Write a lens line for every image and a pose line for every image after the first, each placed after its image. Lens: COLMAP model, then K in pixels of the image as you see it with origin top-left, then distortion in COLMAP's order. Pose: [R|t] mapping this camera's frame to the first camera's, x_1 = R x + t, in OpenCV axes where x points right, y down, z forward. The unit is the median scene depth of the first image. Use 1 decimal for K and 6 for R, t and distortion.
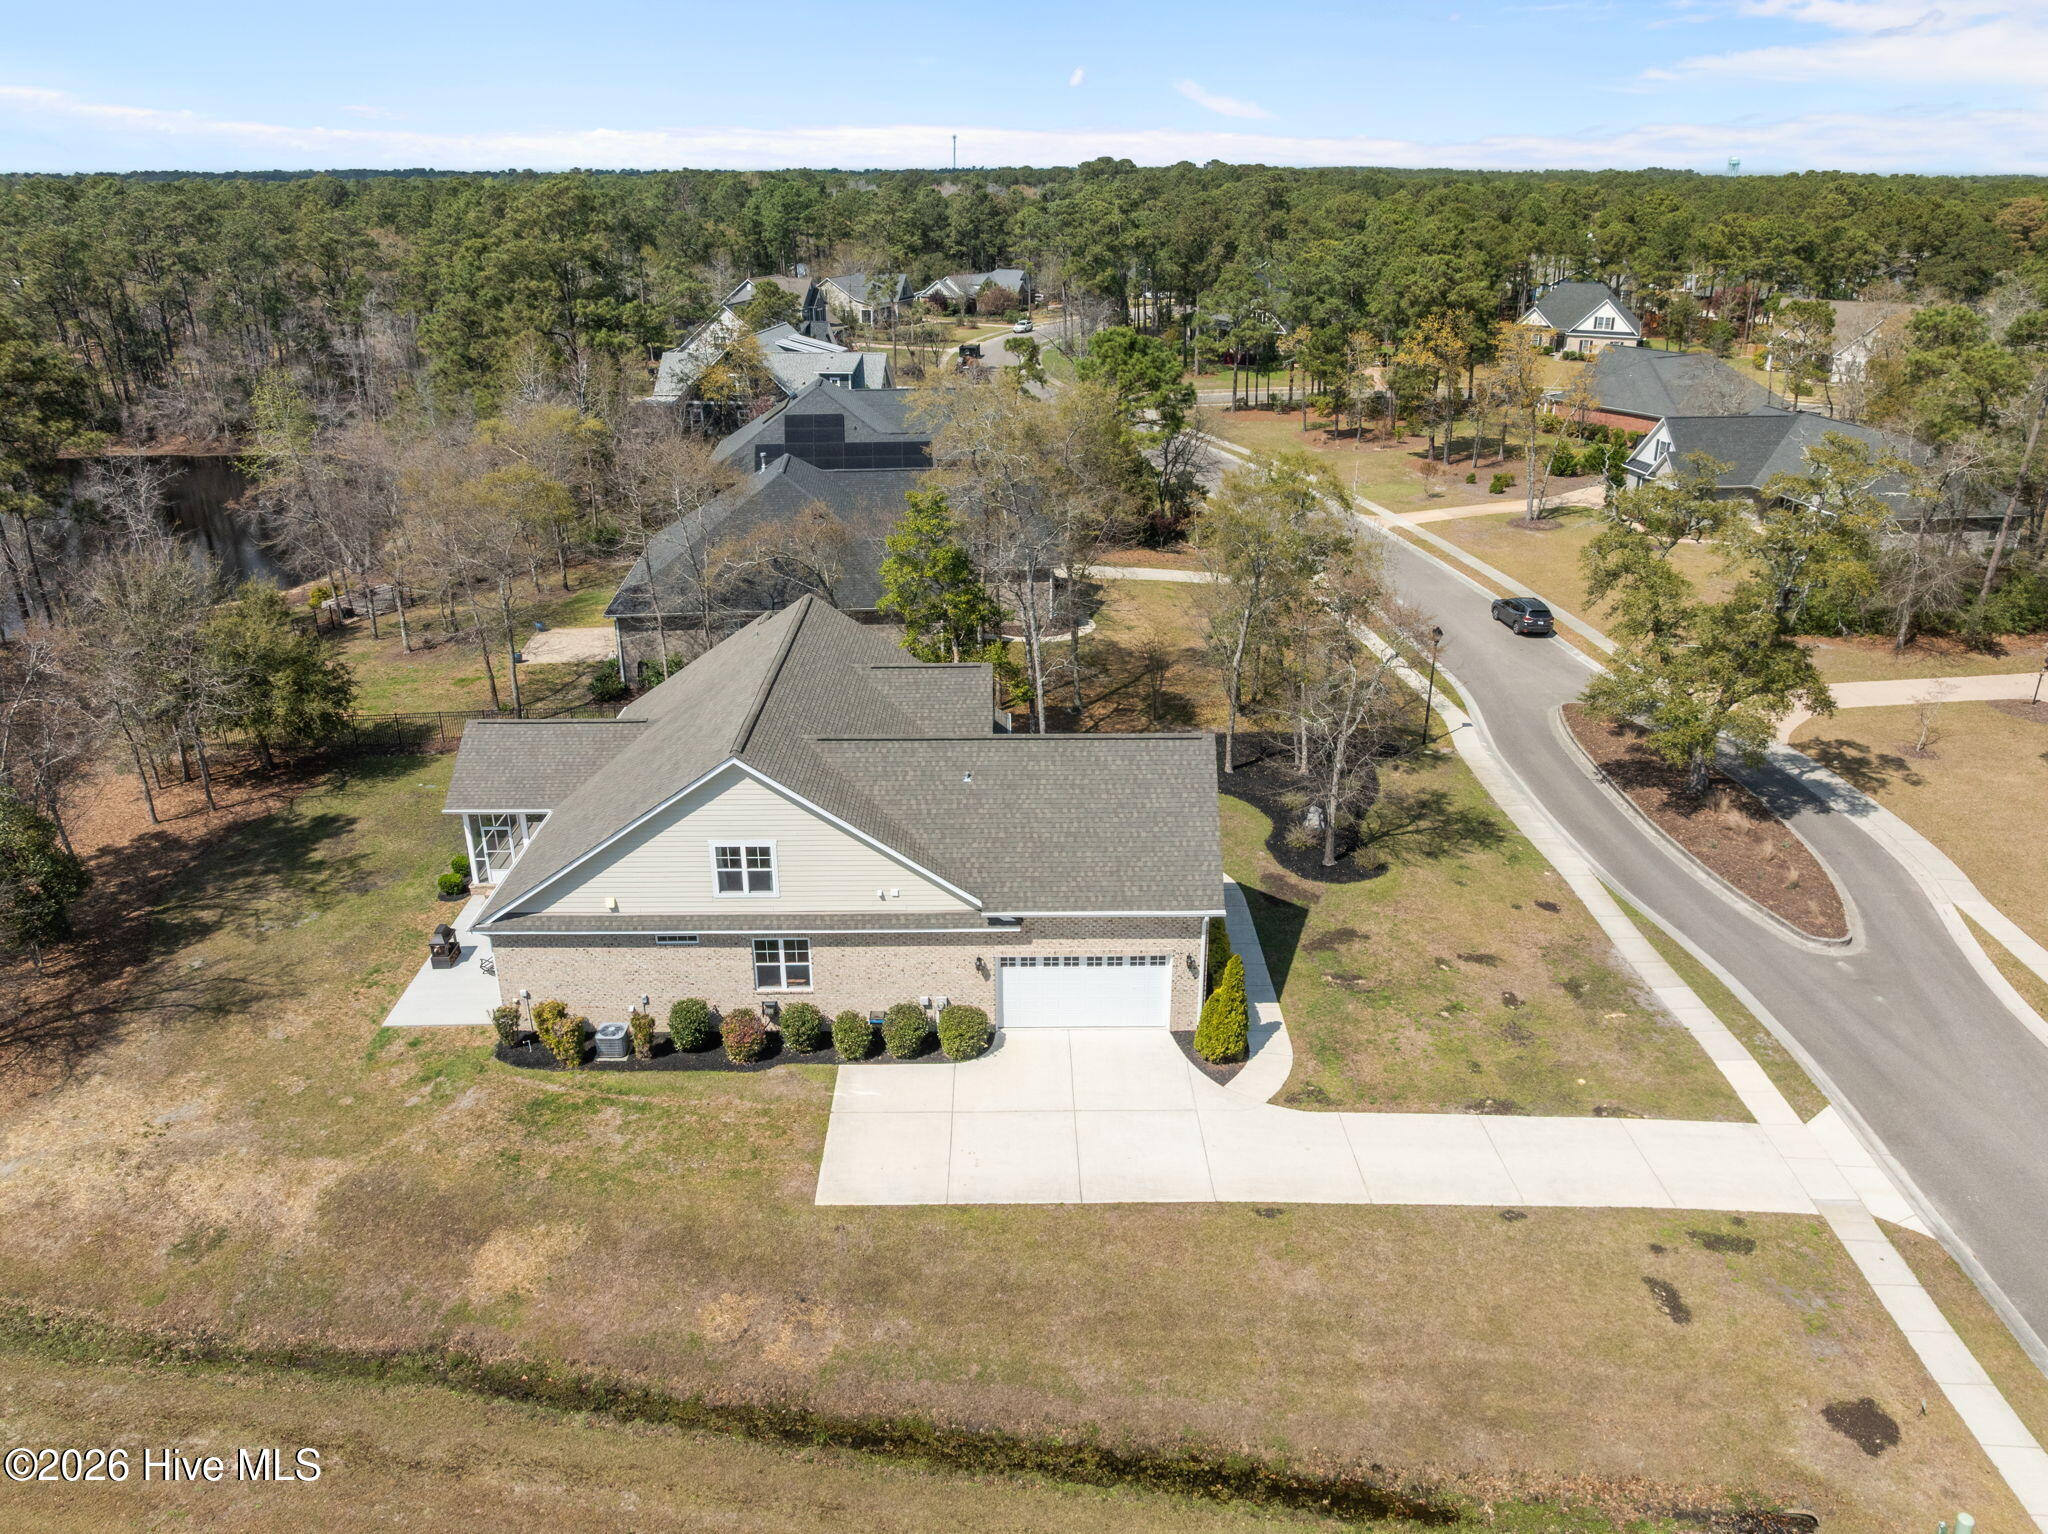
lens RADIAL K [[1450.4, 0, 1027.7], [0, 1450.4, 785.3], [0, 0, 1]] dist [-0.041988, 0.018730]
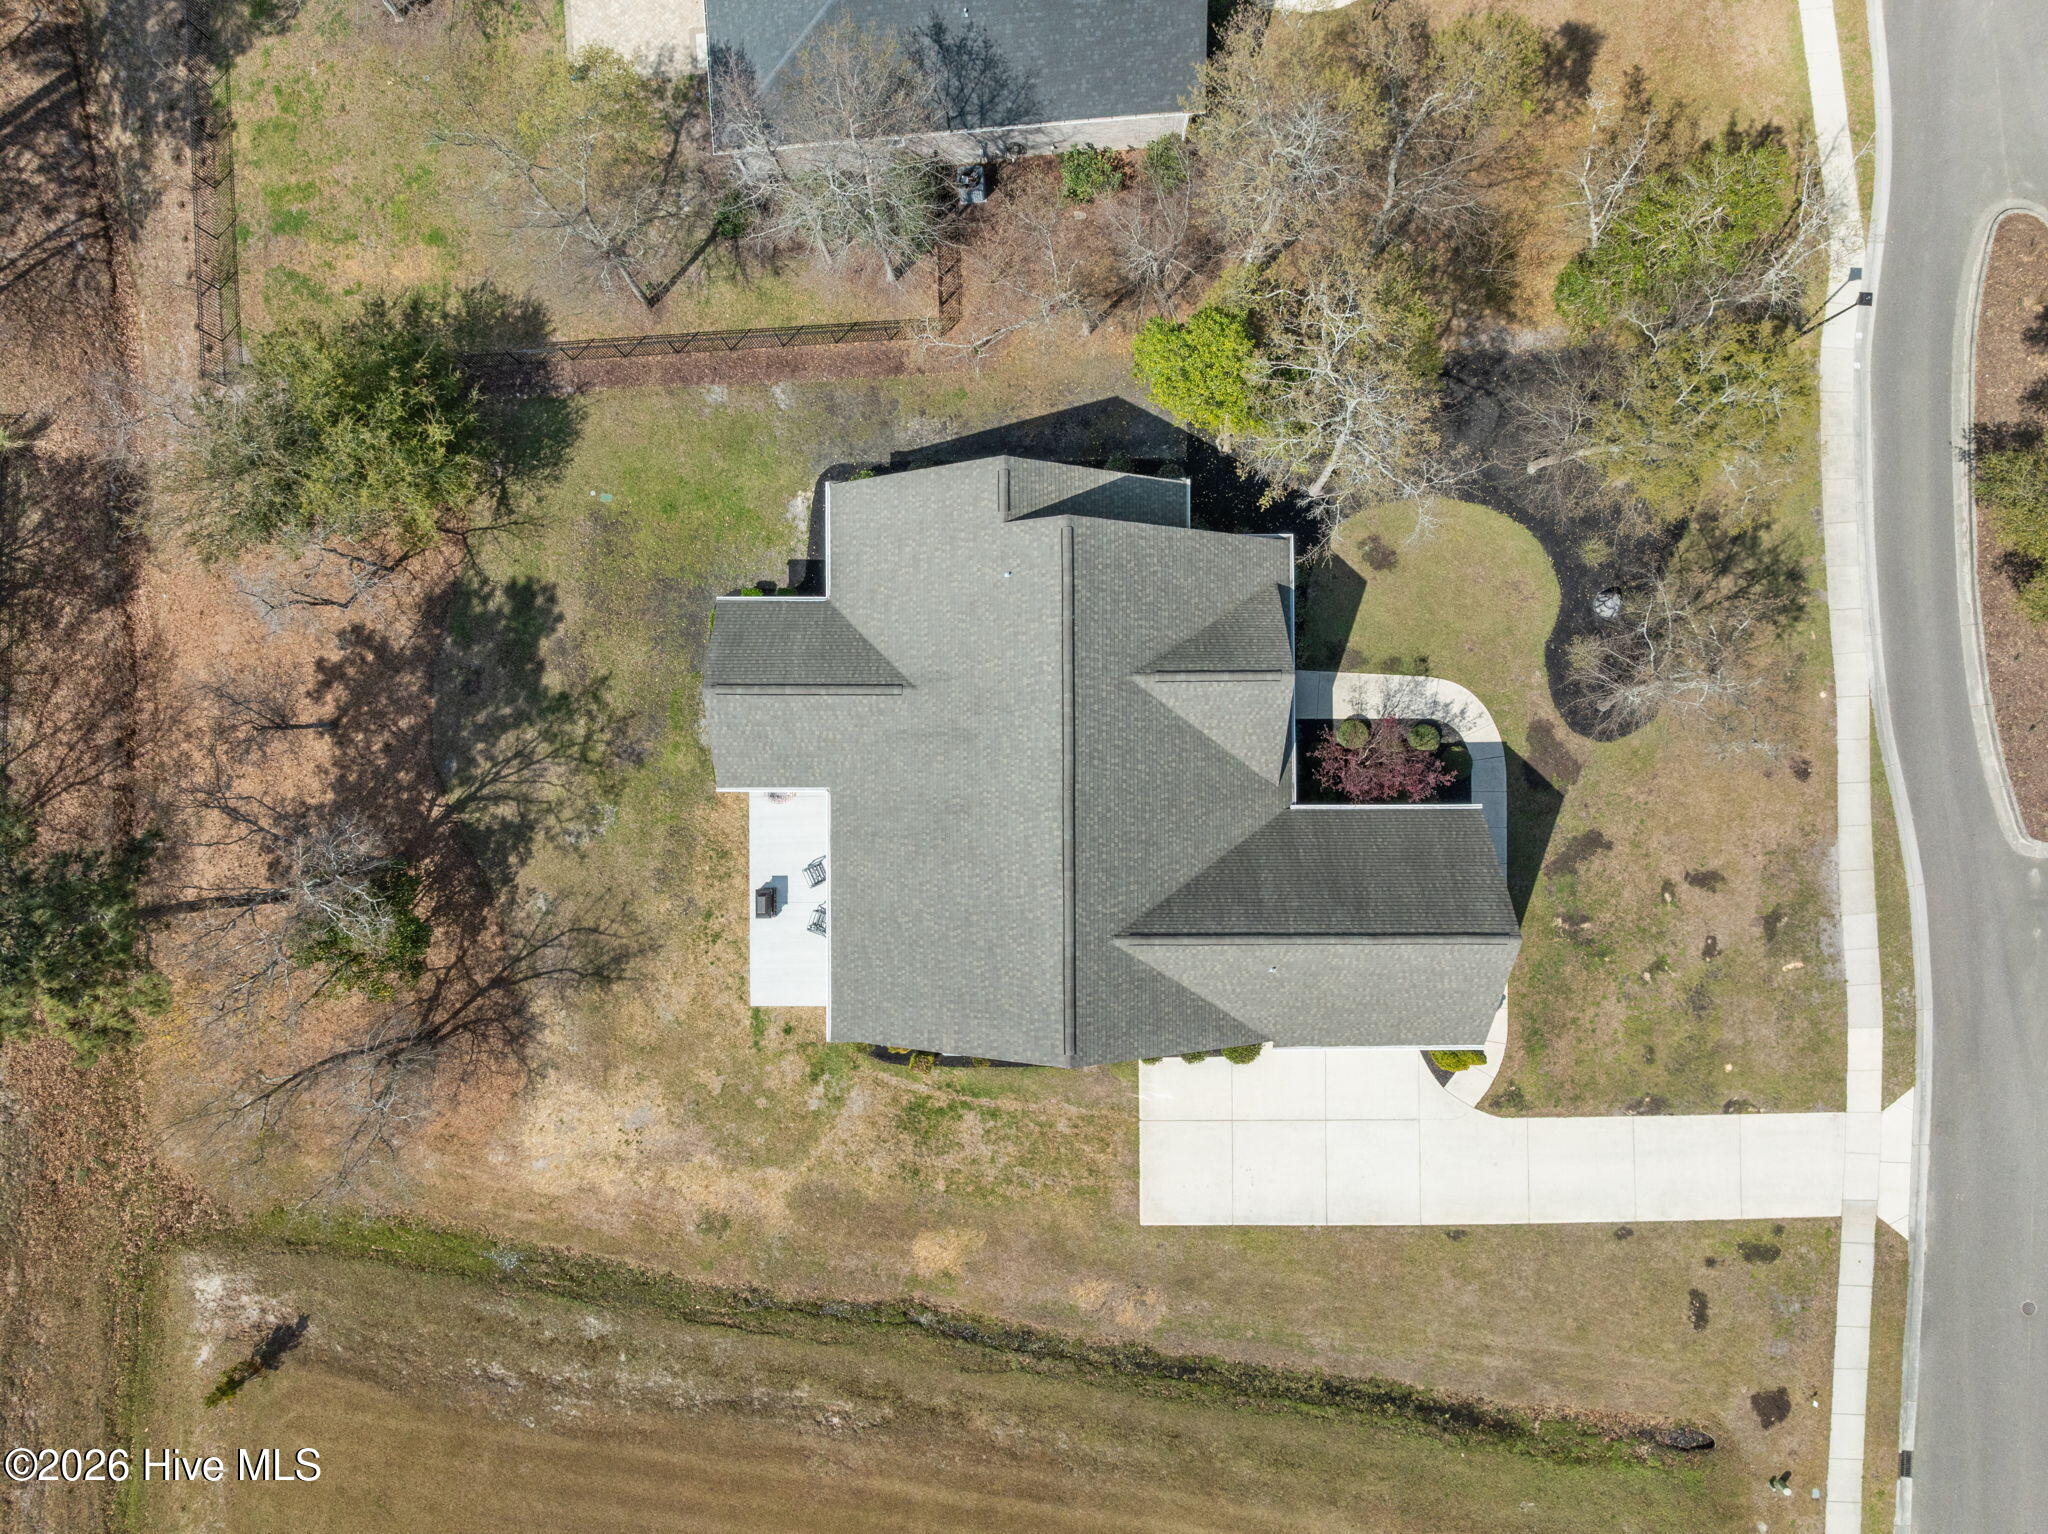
lens RADIAL K [[1450.4, 0, 1037.9], [0, 1450.4, 767.2], [0, 0, 1]] dist [-0.041988, 0.018730]
pose [[0.999898, 0.007883, -0.011875, -0.227863], [0.007674, 0.404365, 0.914566, -1.165174], [0.012011, -0.914564, 0.404263, 0.806385]]
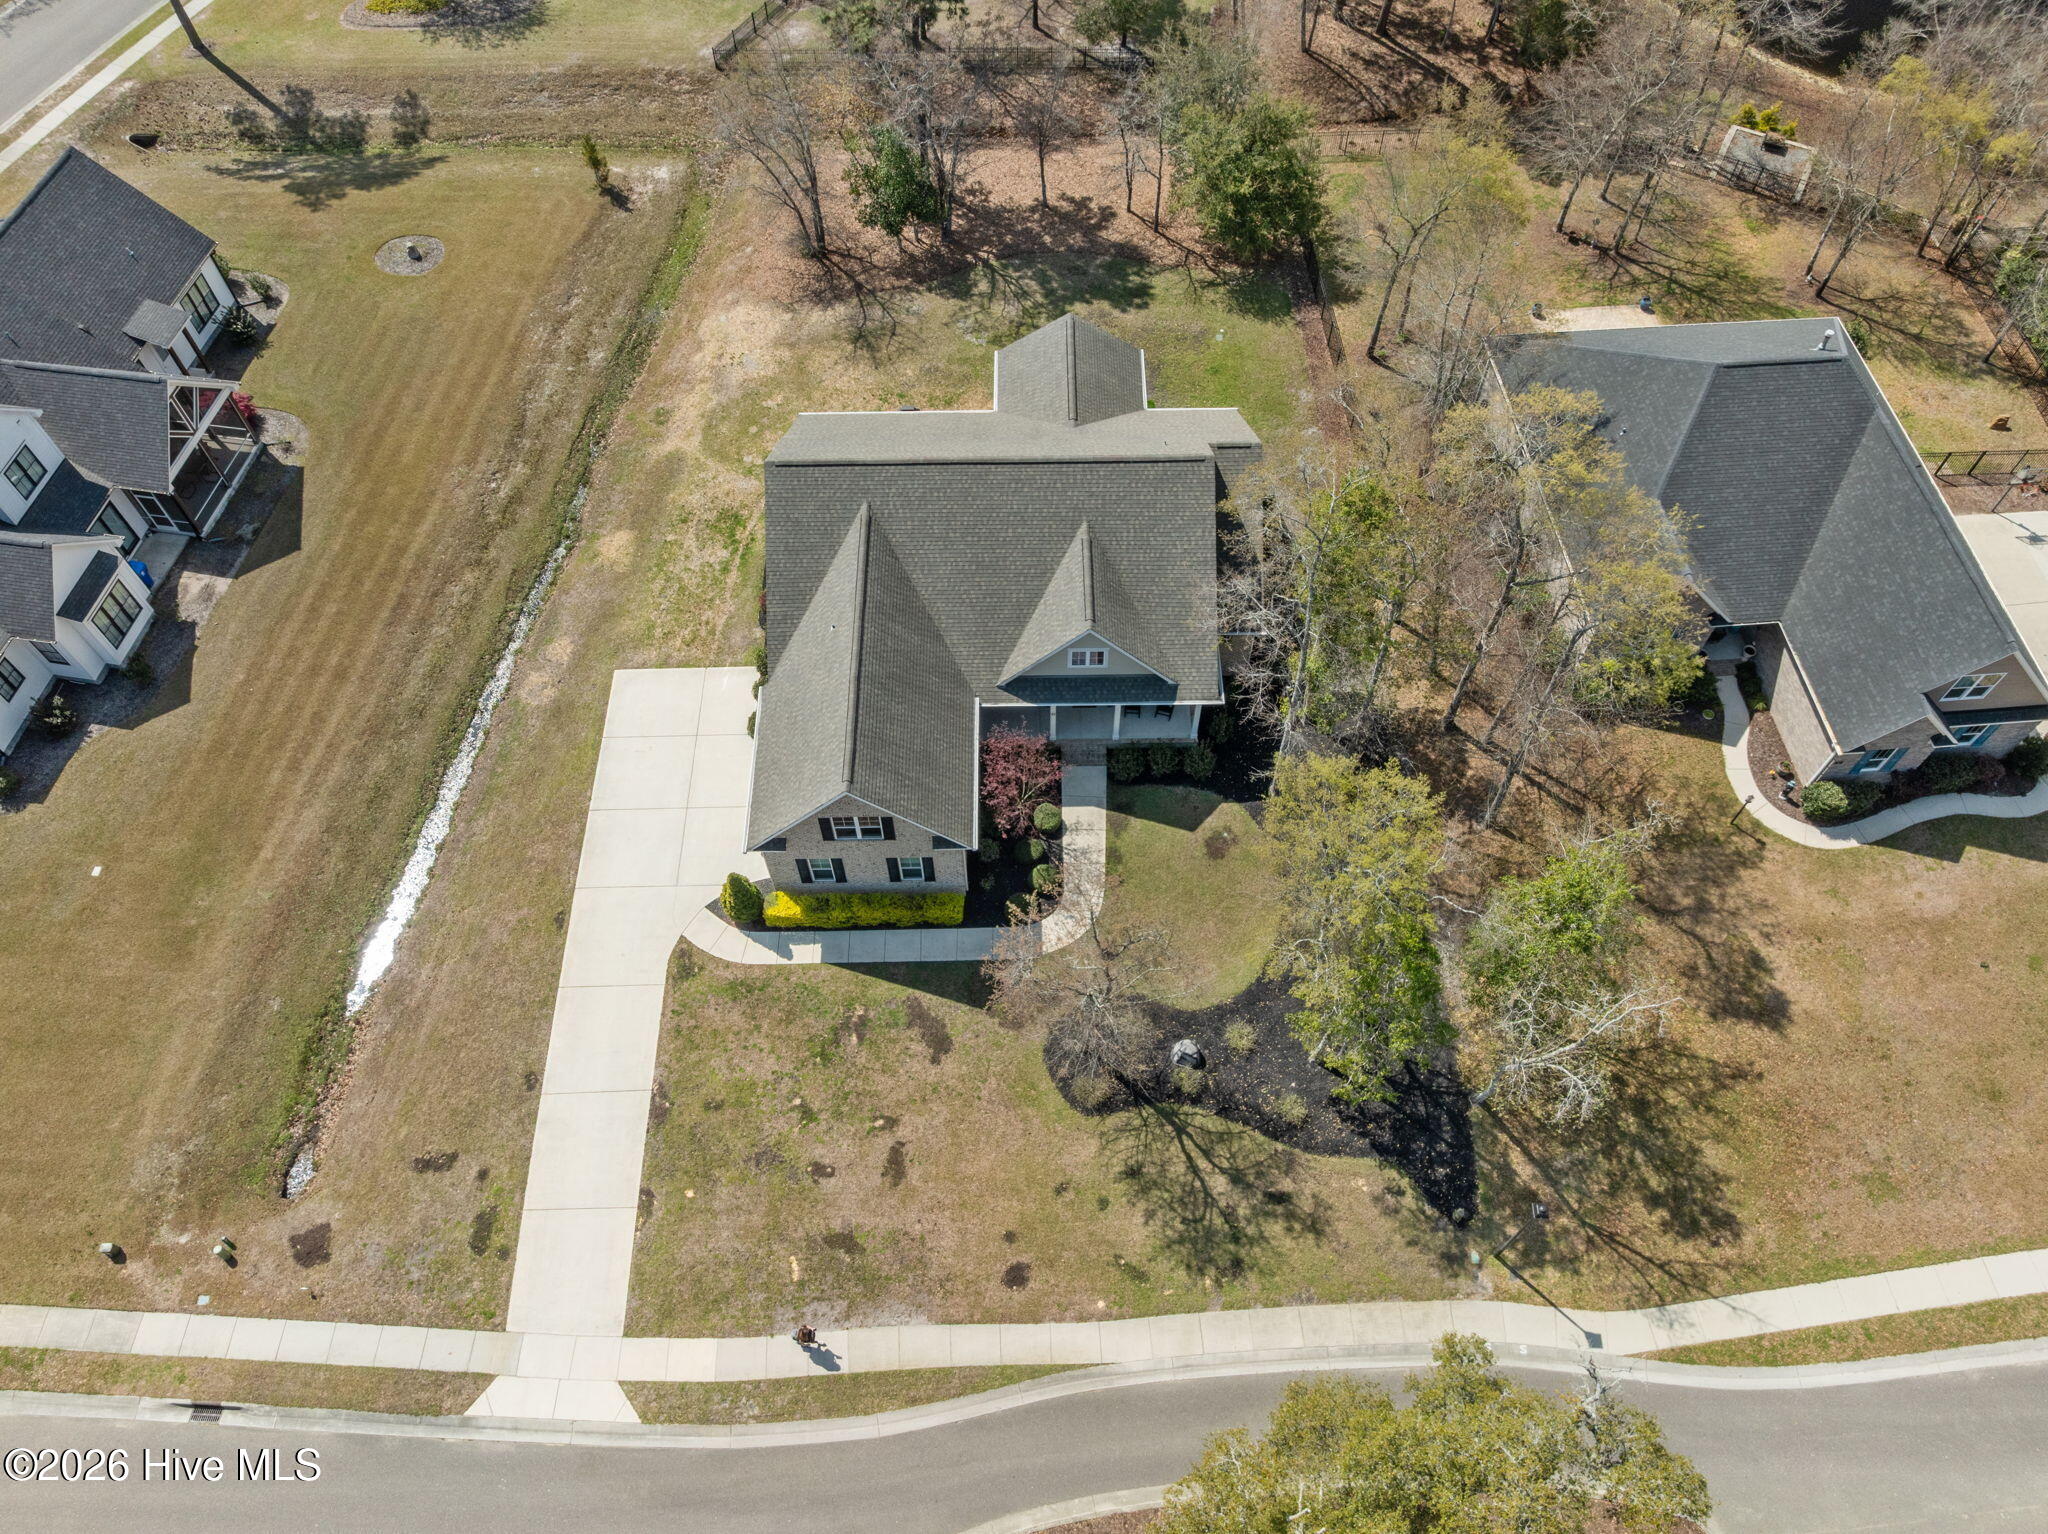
lens RADIAL K [[1450.4, 0, 1025.4], [0, 1450.4, 761.0], [0, 0, 1]] dist [-0.041988, 0.018730]
pose [[-0.002755, 0.842358, -0.538912, 0.791968], [-0.381120, 0.497355, 0.779349, -1.073076], [0.924521, 0.207538, 0.319669, 0.896537]]
